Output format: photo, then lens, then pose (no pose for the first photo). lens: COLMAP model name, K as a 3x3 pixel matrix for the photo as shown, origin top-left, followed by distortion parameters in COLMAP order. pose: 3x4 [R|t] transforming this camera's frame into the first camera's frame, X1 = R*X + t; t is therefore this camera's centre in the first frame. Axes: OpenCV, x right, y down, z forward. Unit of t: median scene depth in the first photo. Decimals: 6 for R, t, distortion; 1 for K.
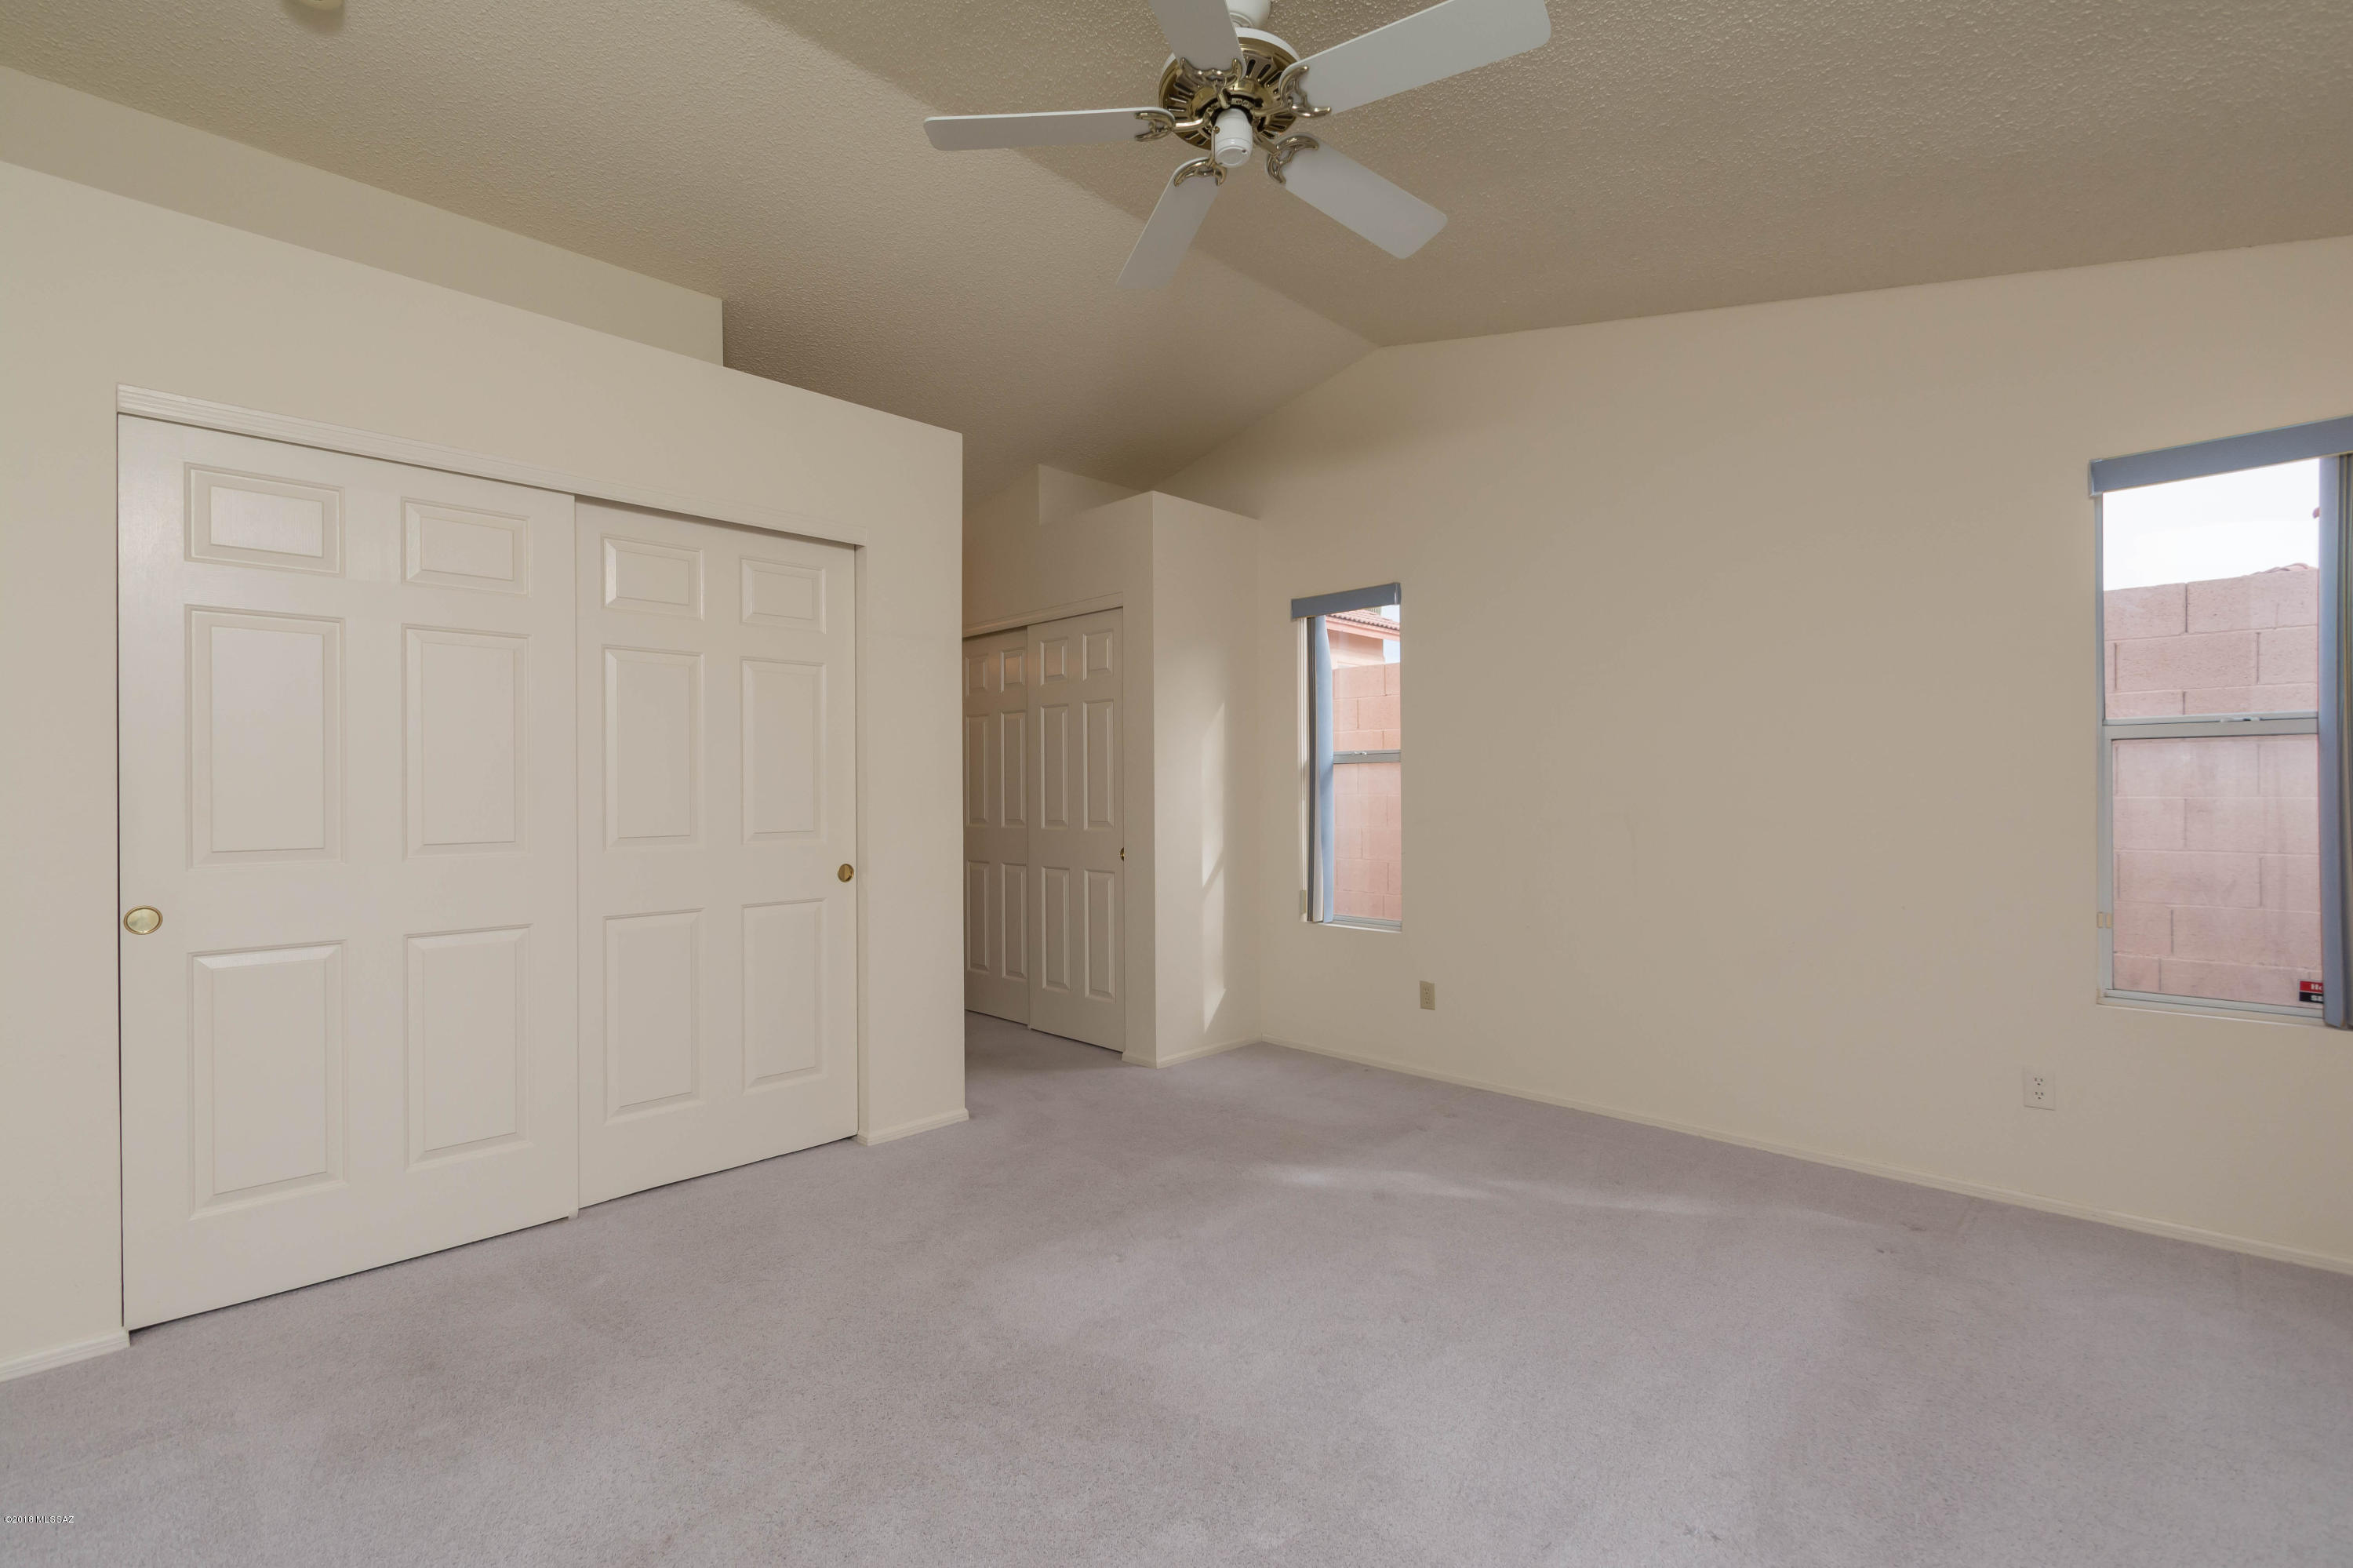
lens RADIAL K [[989.1, 0, 1176.5], [0, 989.1, 784.0], [0, 0, 1]] dist [-0.000004, -0.000197]
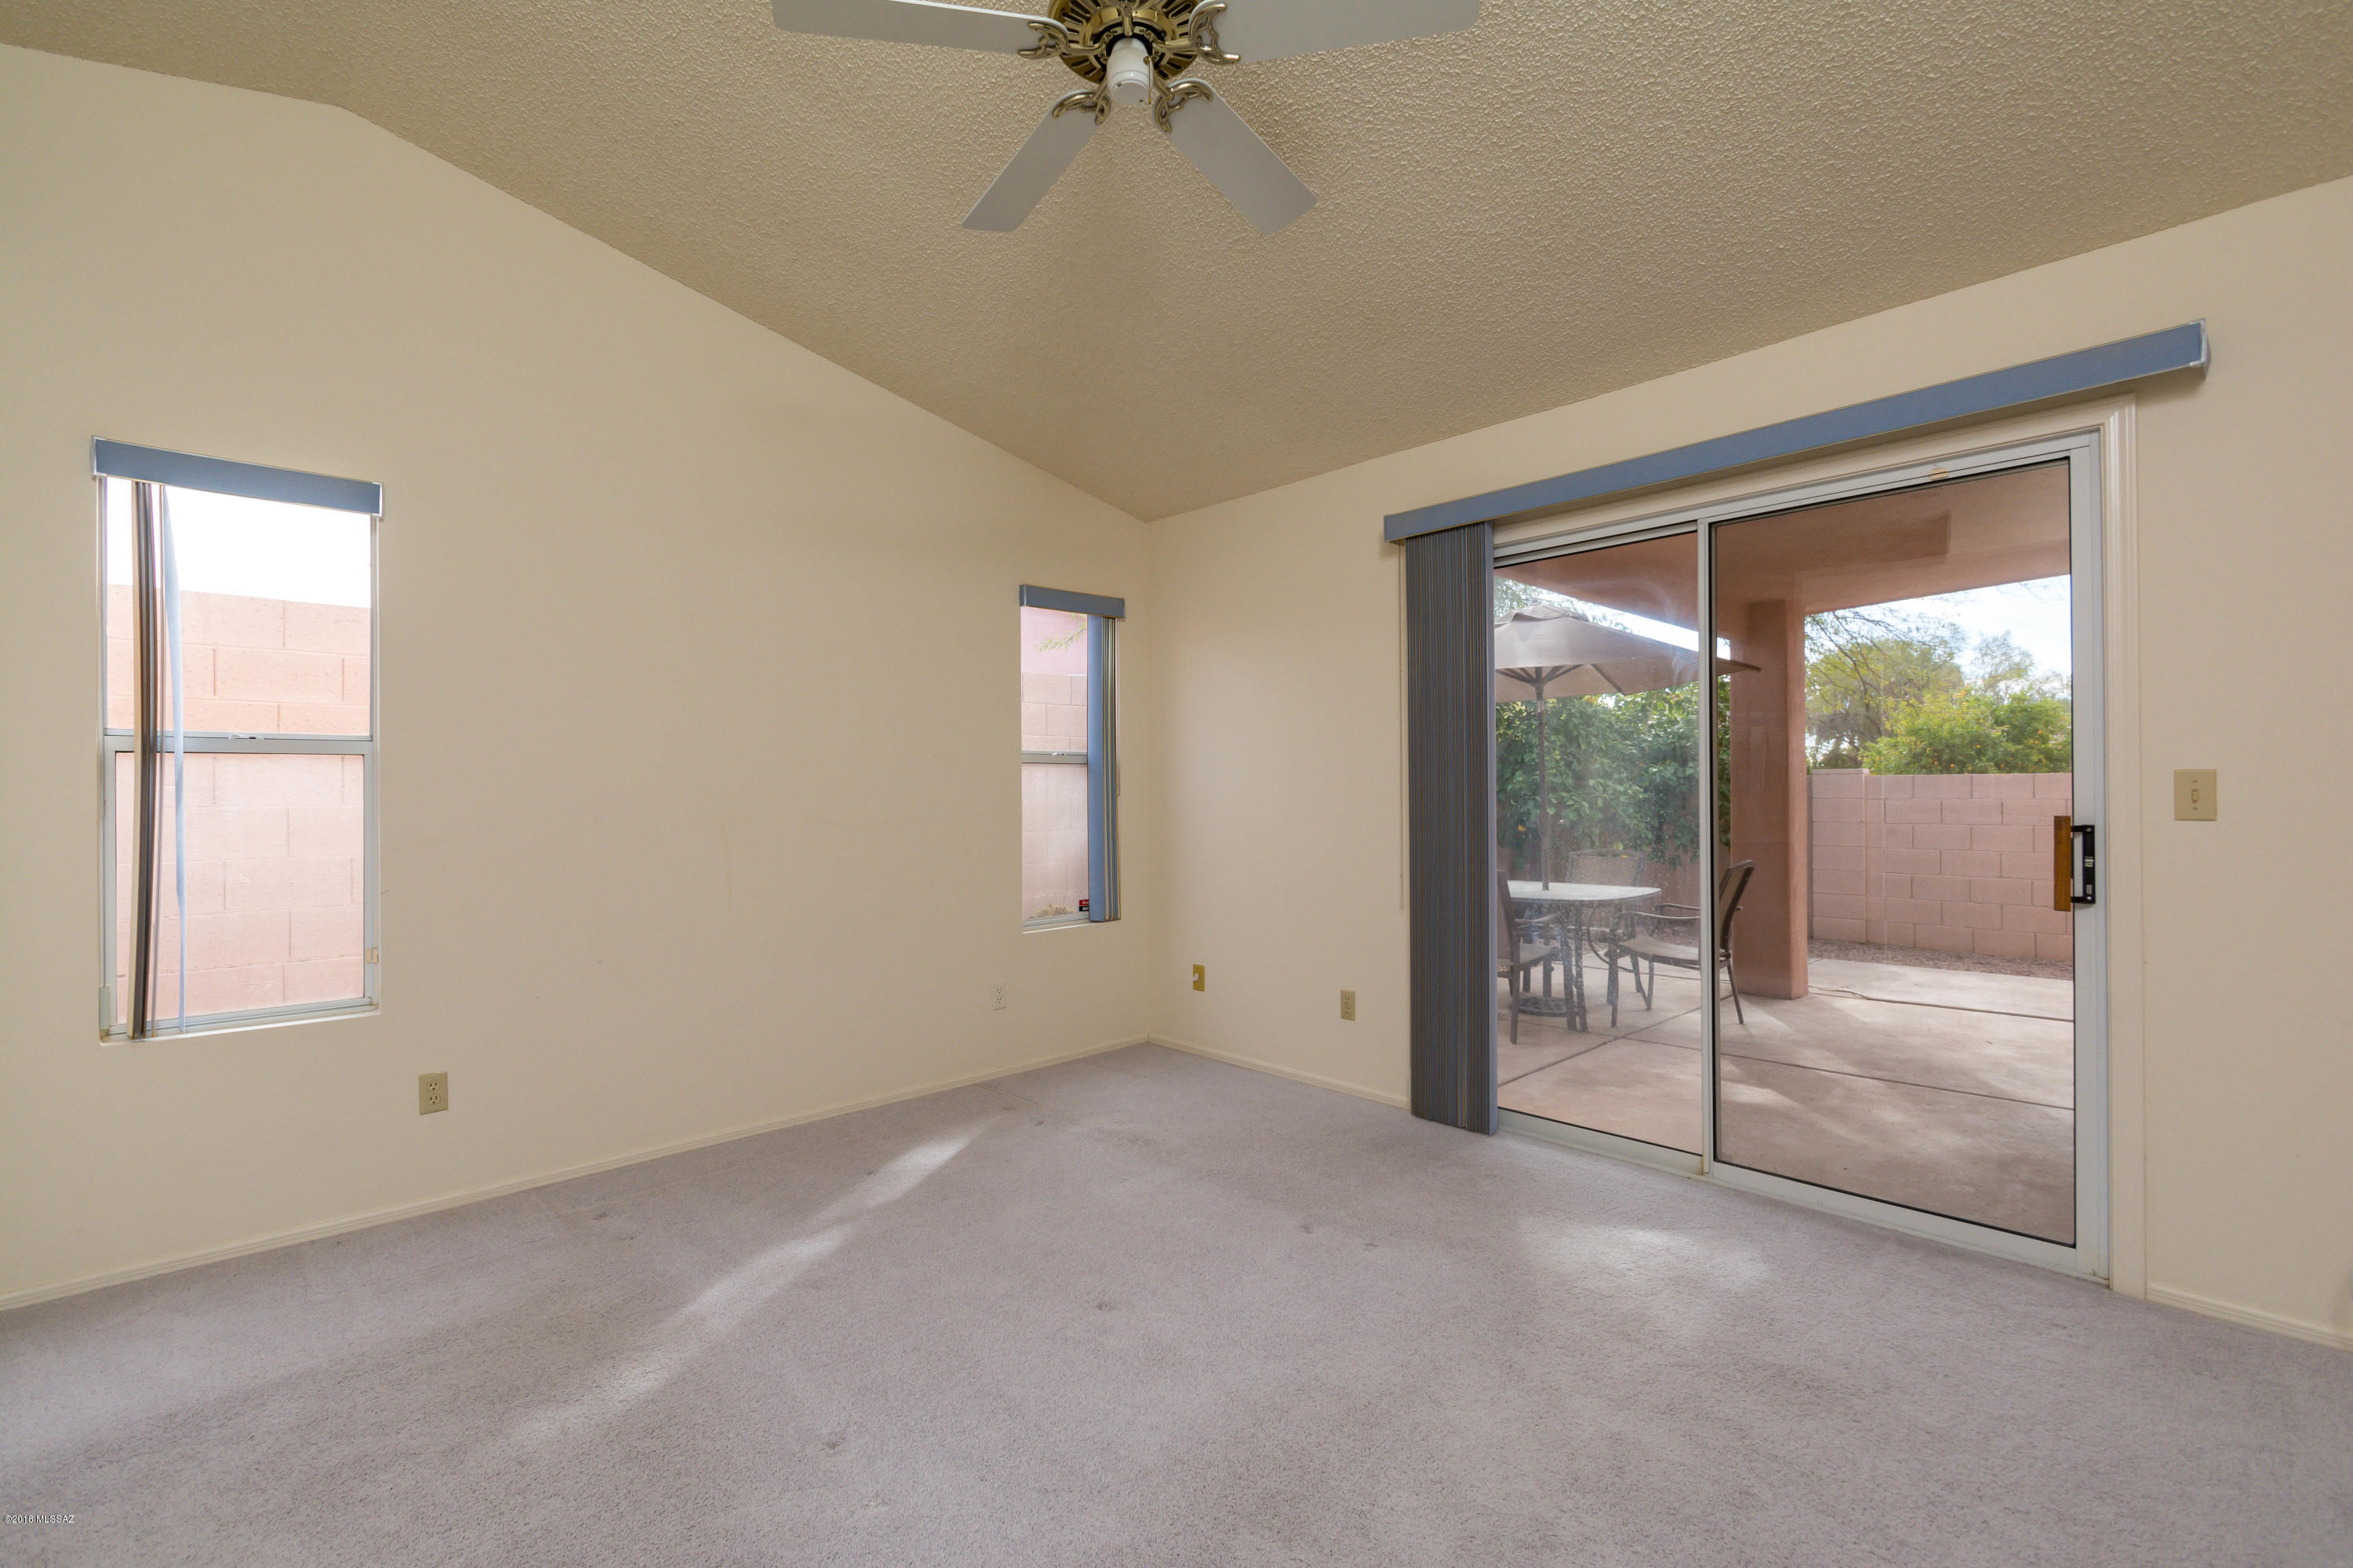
lens RADIAL K [[1034.2, 0, 1173.3], [0, 1034.2, 783.3], [0, 0, 1]] dist [0.002032, -0.001021]
pose [[0.037518, 0.013254, 0.999208, -0.527911], [-0.001054, 0.999912, -0.013223, 0.007286], [-0.999295, -0.000557, 0.037529, 0.527807]]
